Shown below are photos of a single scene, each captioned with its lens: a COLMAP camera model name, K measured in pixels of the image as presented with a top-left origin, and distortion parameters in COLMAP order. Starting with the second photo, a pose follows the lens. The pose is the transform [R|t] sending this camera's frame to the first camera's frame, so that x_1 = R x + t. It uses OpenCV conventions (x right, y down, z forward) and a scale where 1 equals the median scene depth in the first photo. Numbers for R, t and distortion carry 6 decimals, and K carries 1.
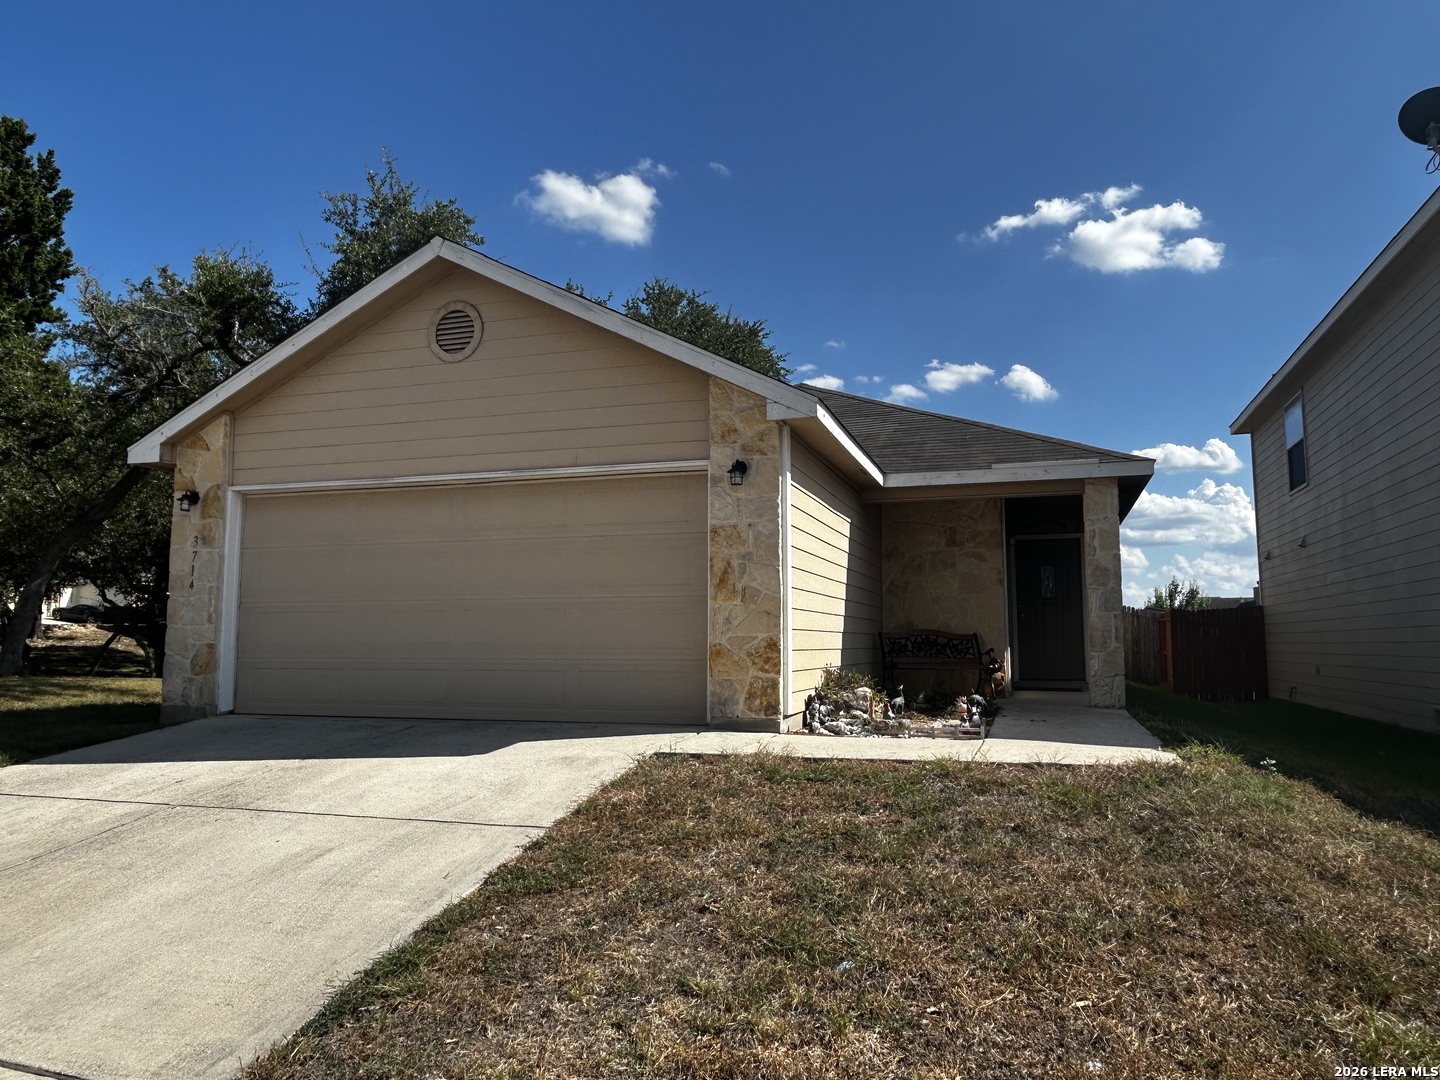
lens RADIAL K [[995.7, 0, 712.3], [0, 995.7, 543.3], [0, 0, 1]] dist [0.003061, -0.009866]
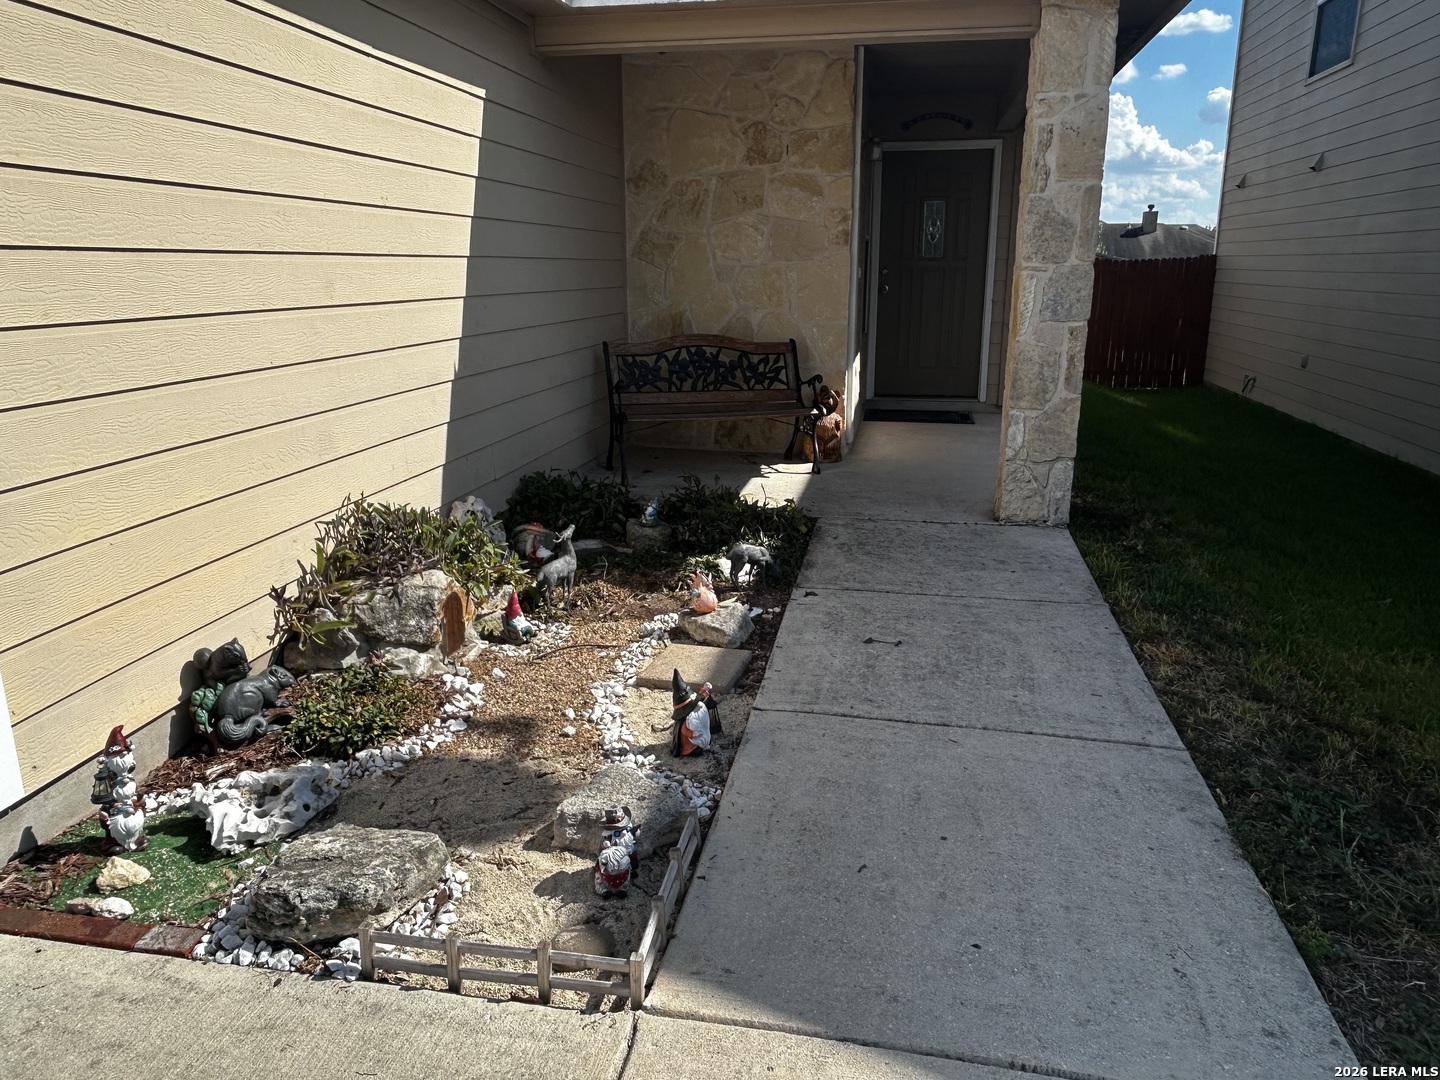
lens RADIAL K [[995.7, 0, 726.3], [0, 995.7, 543.8], [0, 0, 1]] dist [0.003061, -0.009866]
pose [[0.991081, -0.036477, 0.128168, 0.154466], [-0.012740, 0.931464, 0.363612, -0.000235], [-0.132647, -0.362001, 0.922692, 0.469537]]
